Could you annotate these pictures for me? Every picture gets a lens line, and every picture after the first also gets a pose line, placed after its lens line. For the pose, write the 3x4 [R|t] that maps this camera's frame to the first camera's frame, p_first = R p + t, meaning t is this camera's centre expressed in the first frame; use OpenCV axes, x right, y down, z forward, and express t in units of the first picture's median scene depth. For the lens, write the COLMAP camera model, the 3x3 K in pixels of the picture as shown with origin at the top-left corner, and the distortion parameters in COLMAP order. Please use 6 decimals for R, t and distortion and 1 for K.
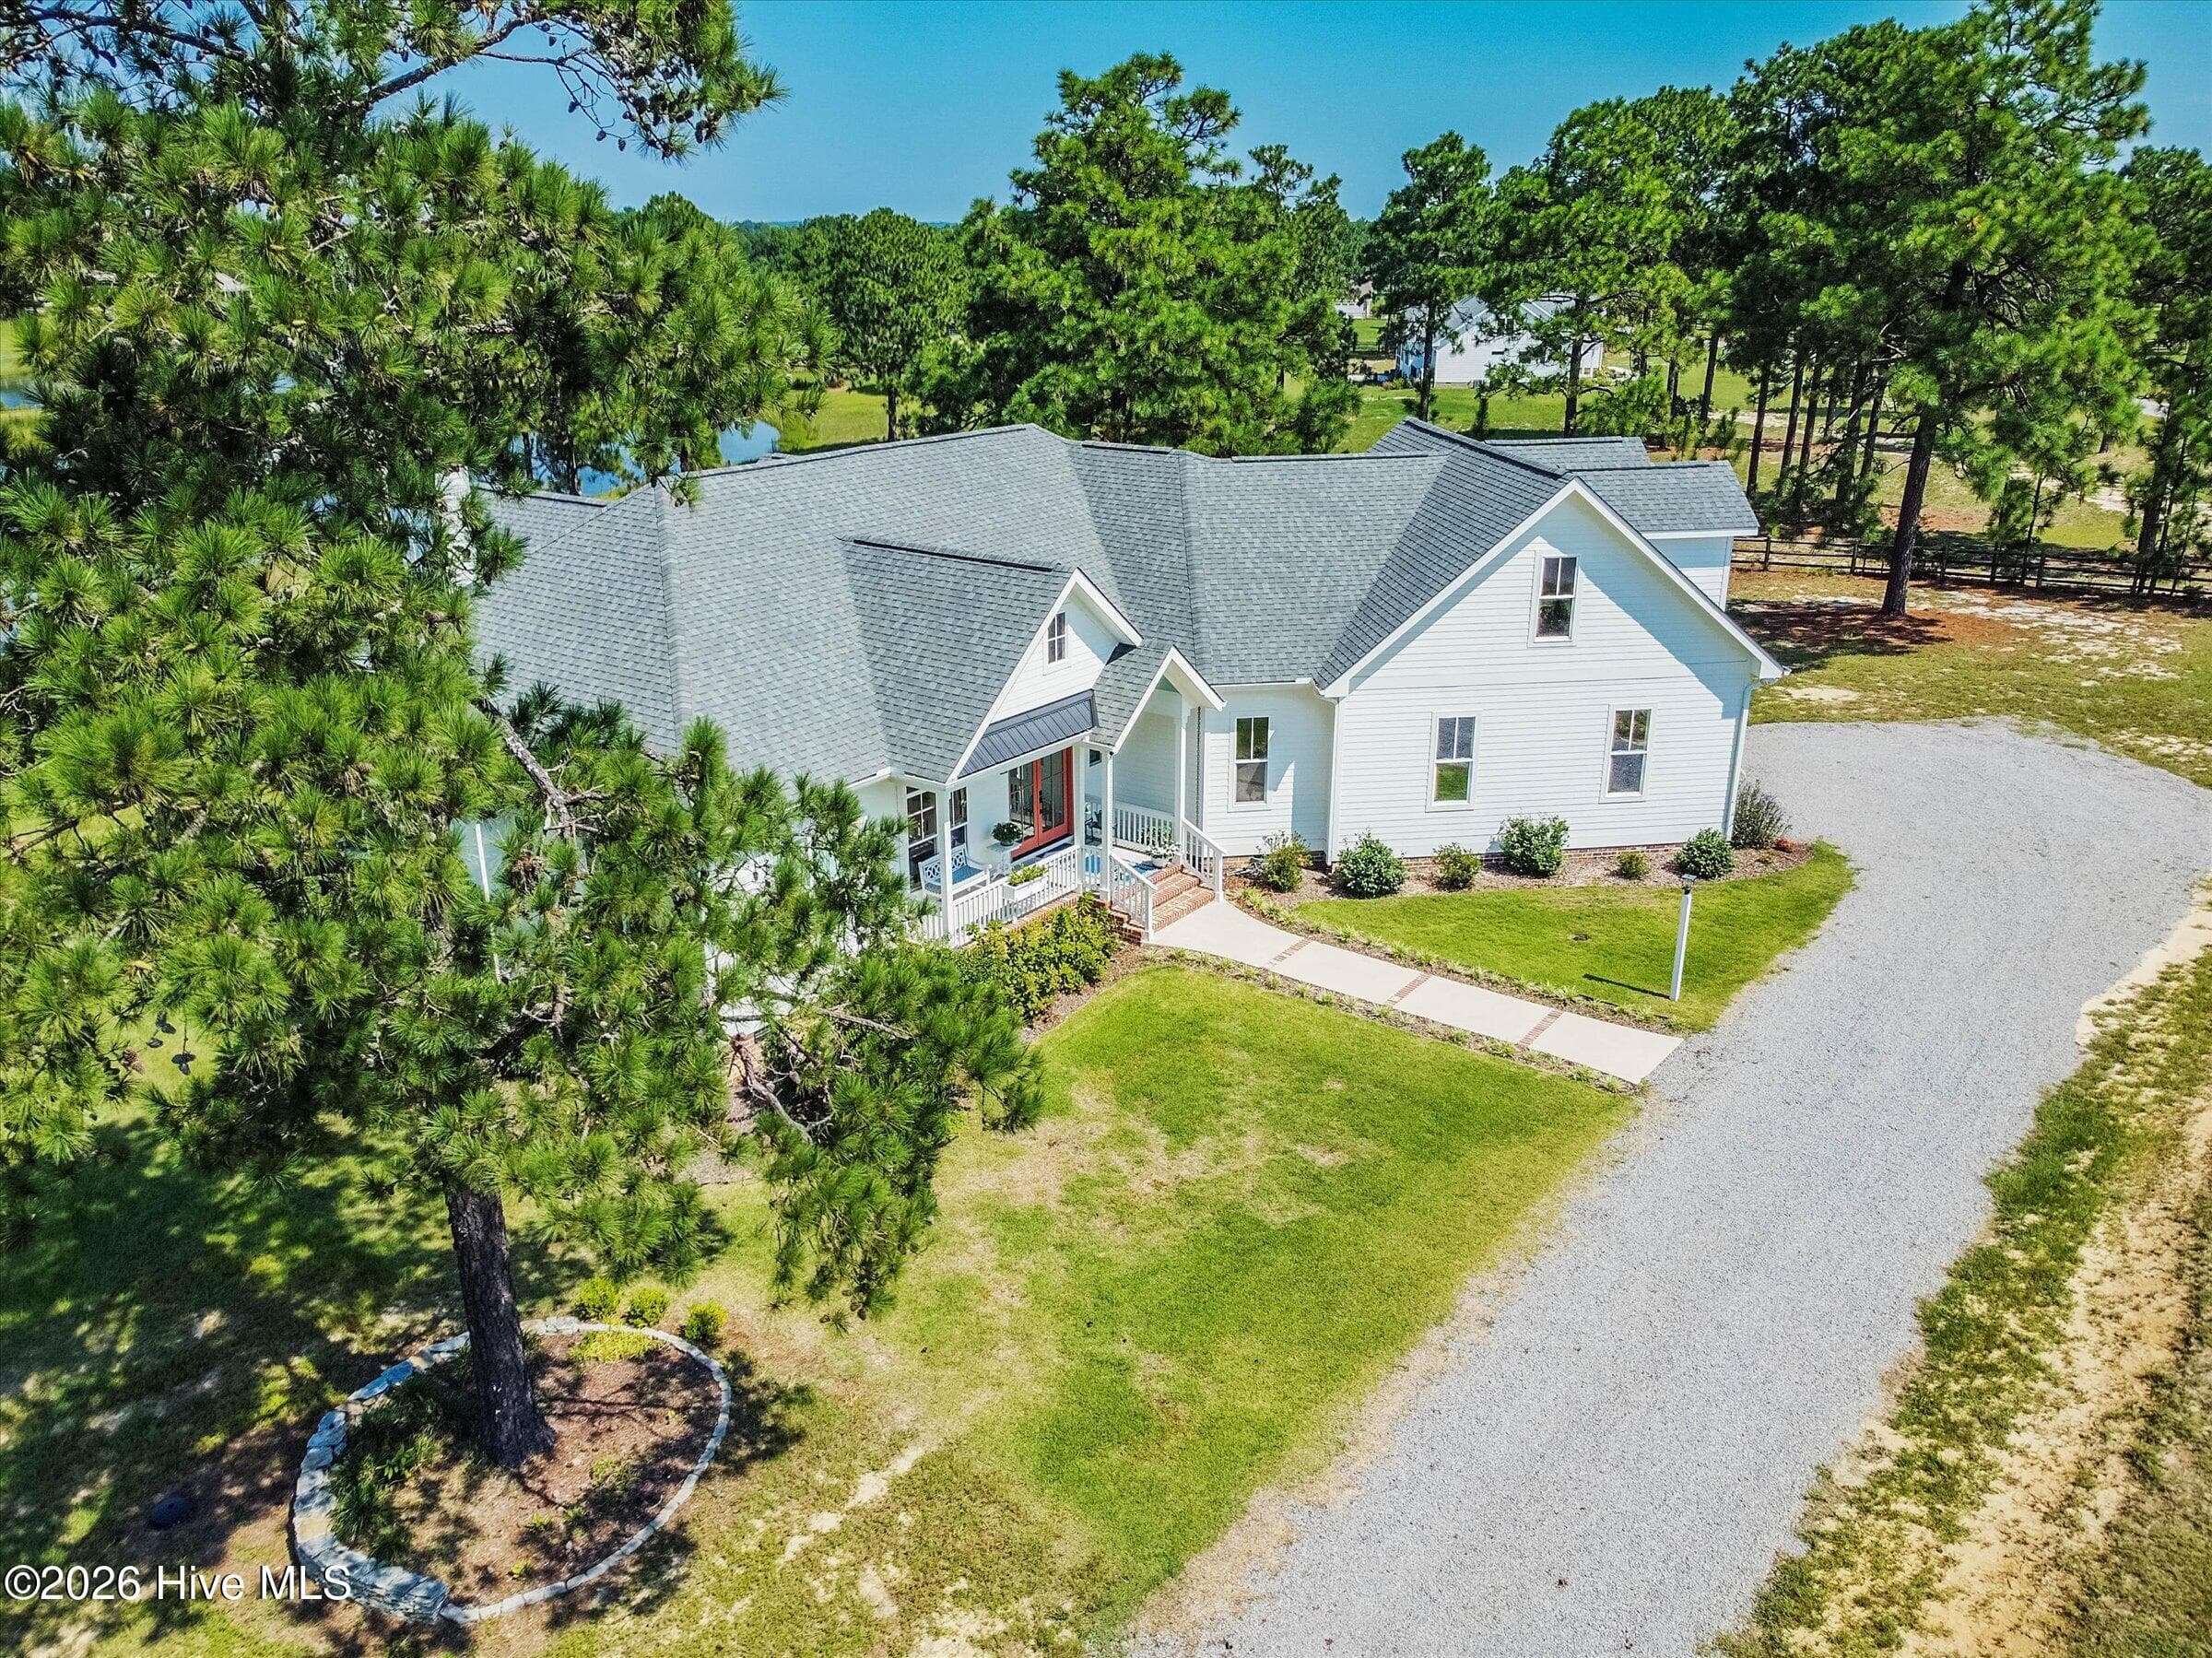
lens RADIAL K [[1685.5, 0, 1097.9], [0, 1685.5, 821.2], [0, 0, 1]] dist [-0.001842, -0.001481]
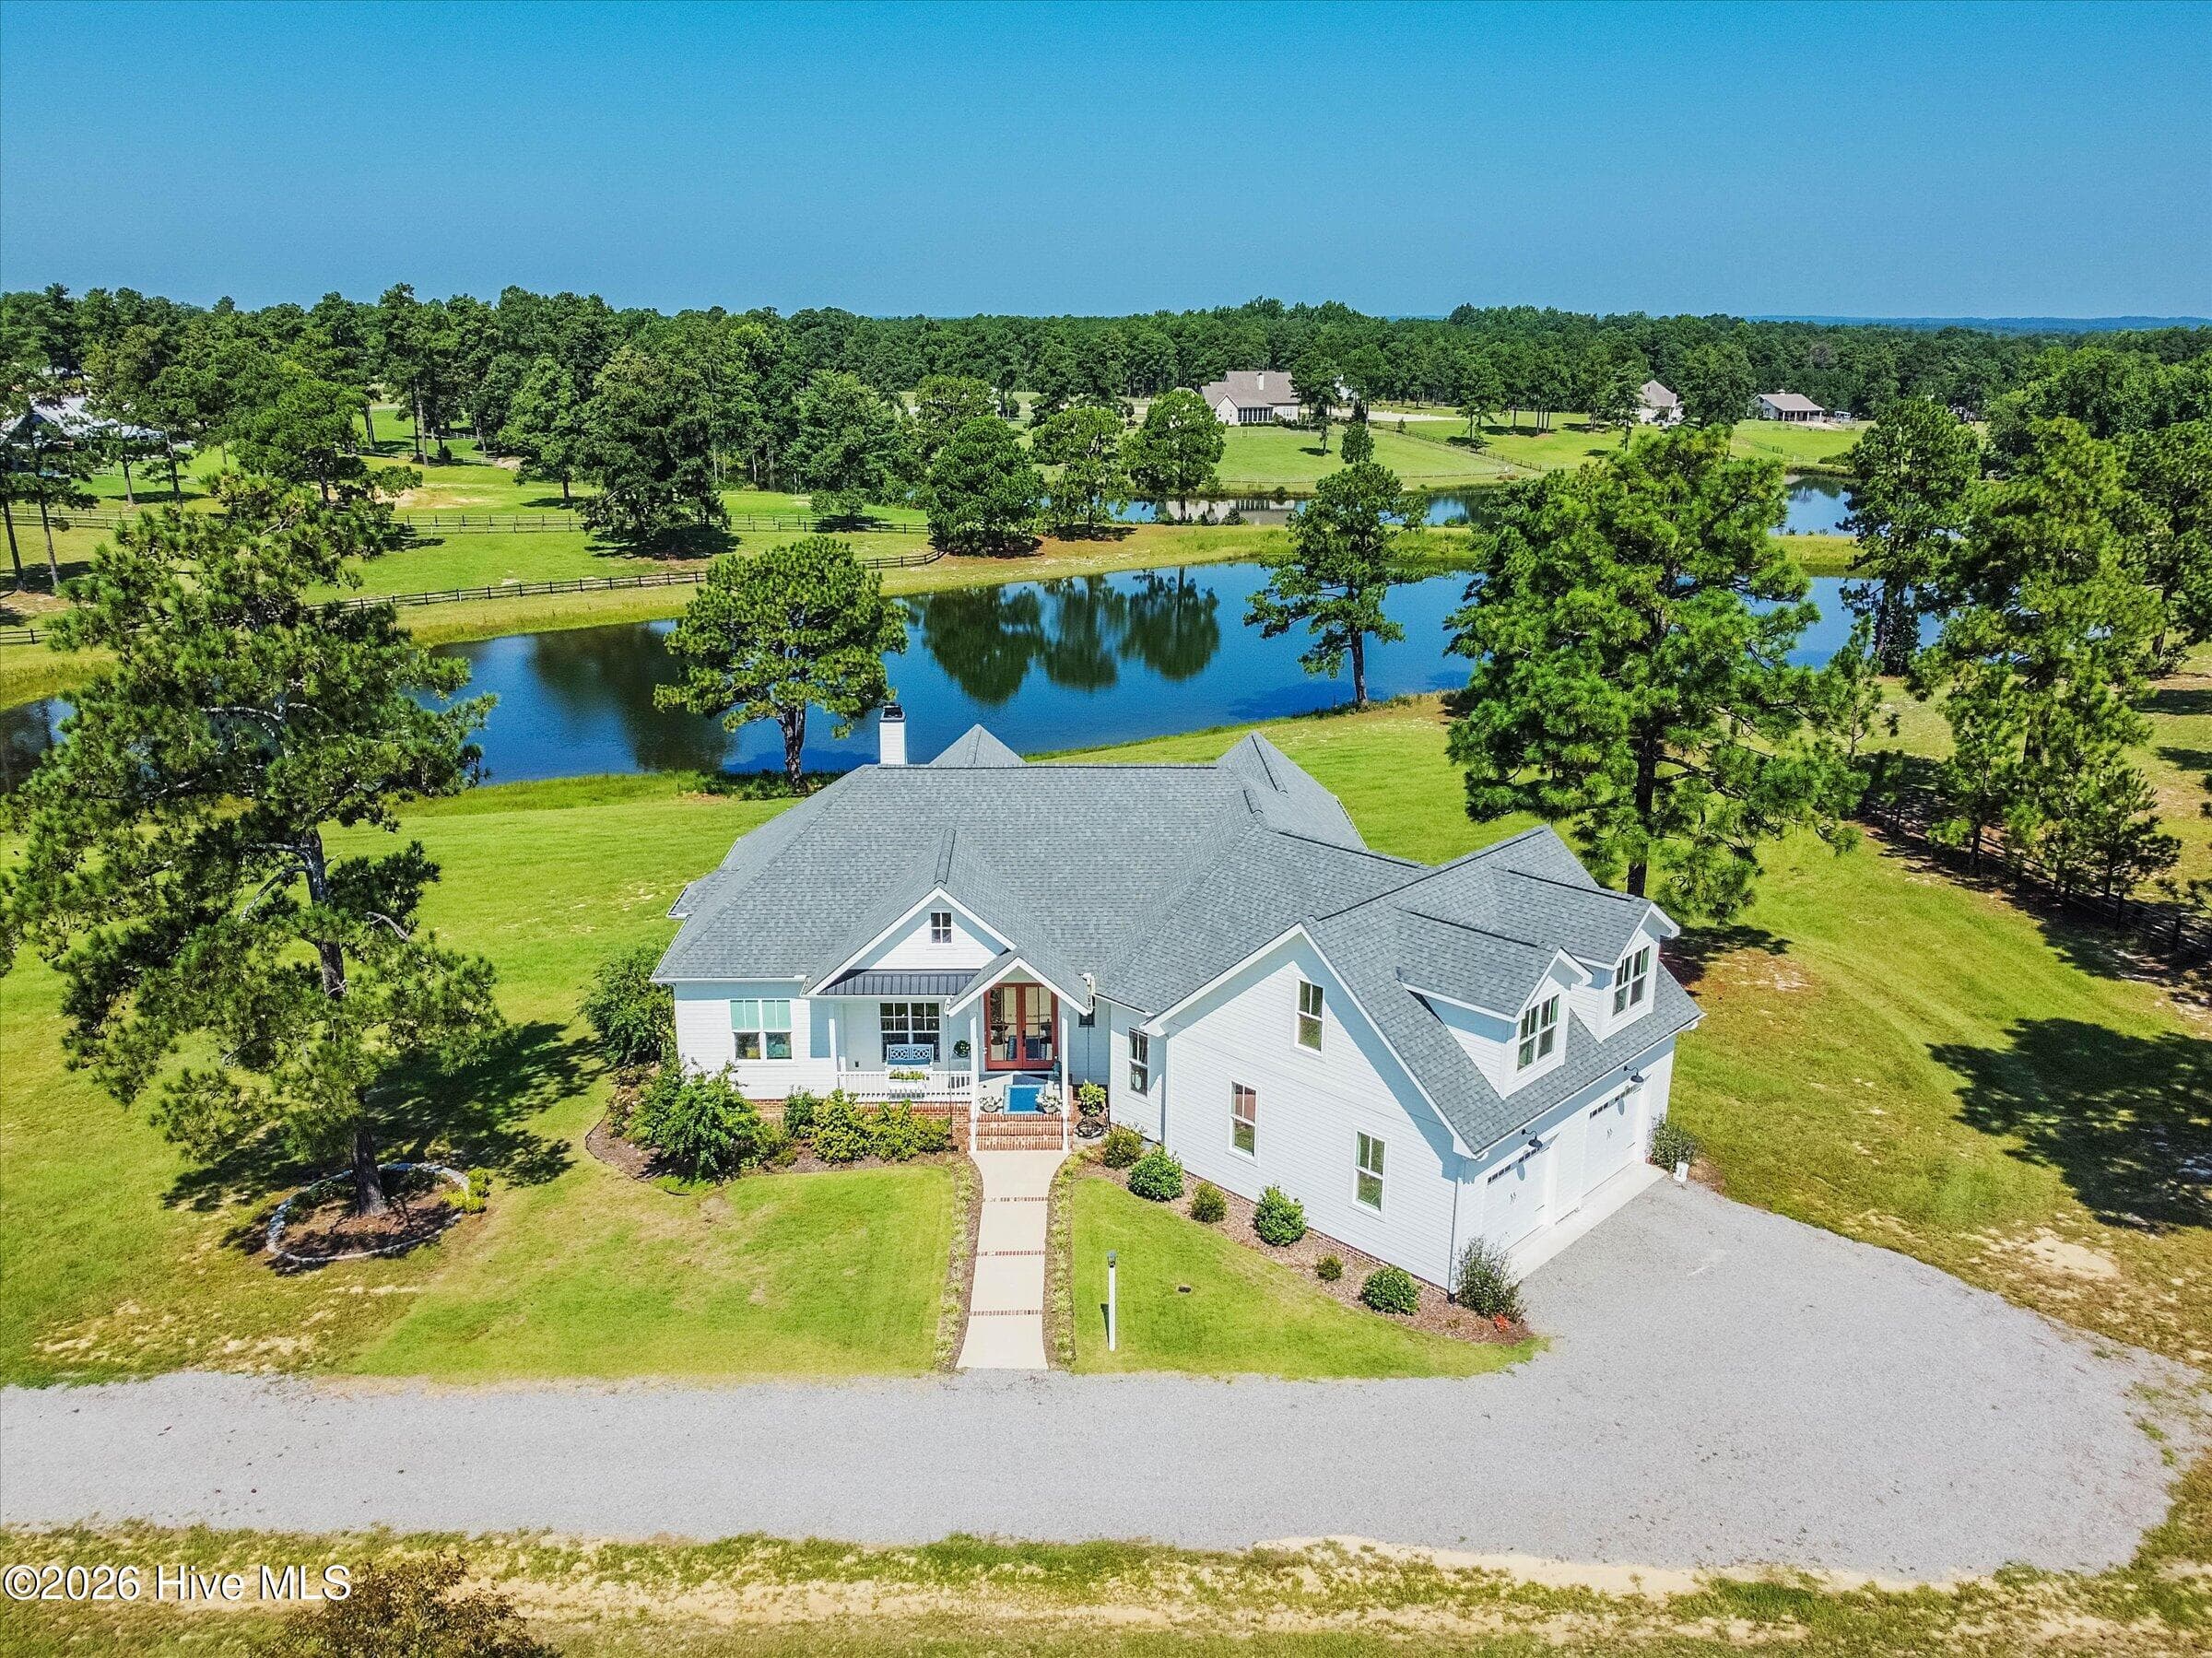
lens RADIAL K [[1685.5, 0, 1094.8], [0, 1685.5, 824.8], [0, 0, 1]] dist [-0.001842, -0.001481]
pose [[0.610224, 0.233579, -0.757012, 1.014381], [-0.268651, 0.959940, 0.079635, -0.307173], [0.745287, 0.154777, 0.648530, 0.114986]]
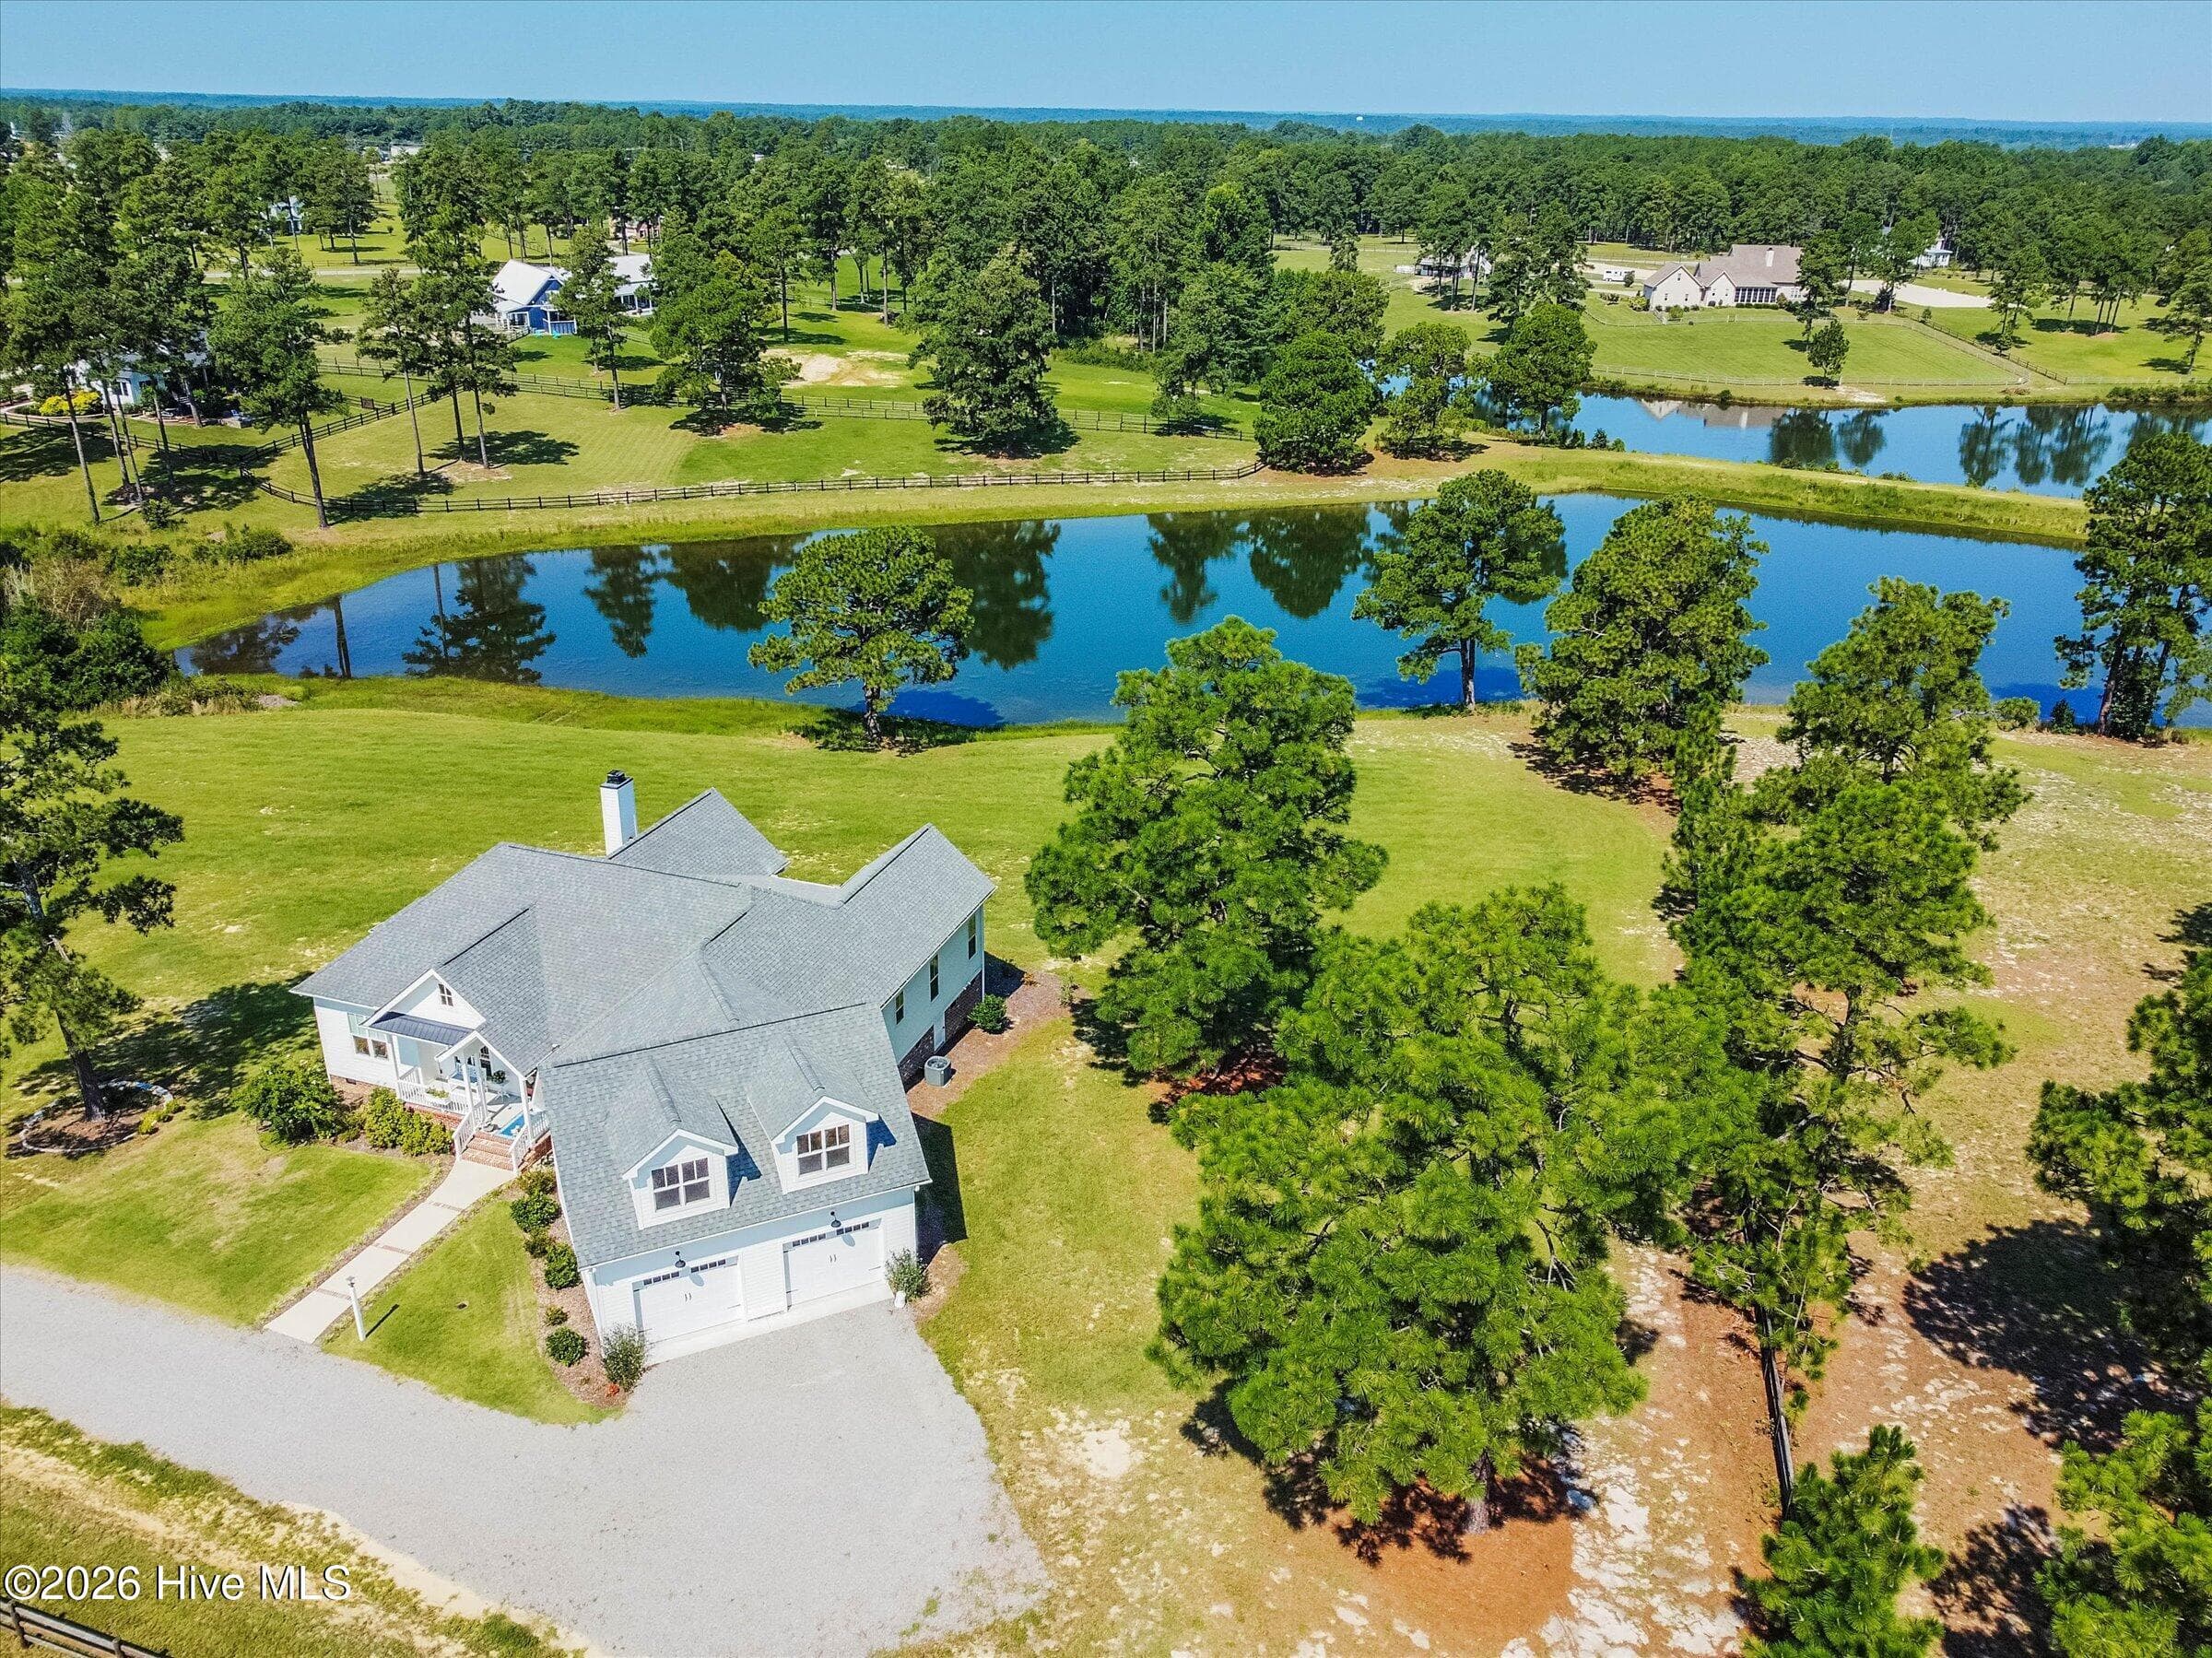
lens RADIAL K [[1685.5, 0, 1095.3], [0, 1685.5, 826.0], [0, 0, 1]] dist [-0.001842, -0.001481]
pose [[0.296596, 0.382425, -0.875090, 1.635532], [-0.331906, 0.900479, 0.281026, -0.966614], [0.895471, 0.207097, 0.394008, 0.758915]]
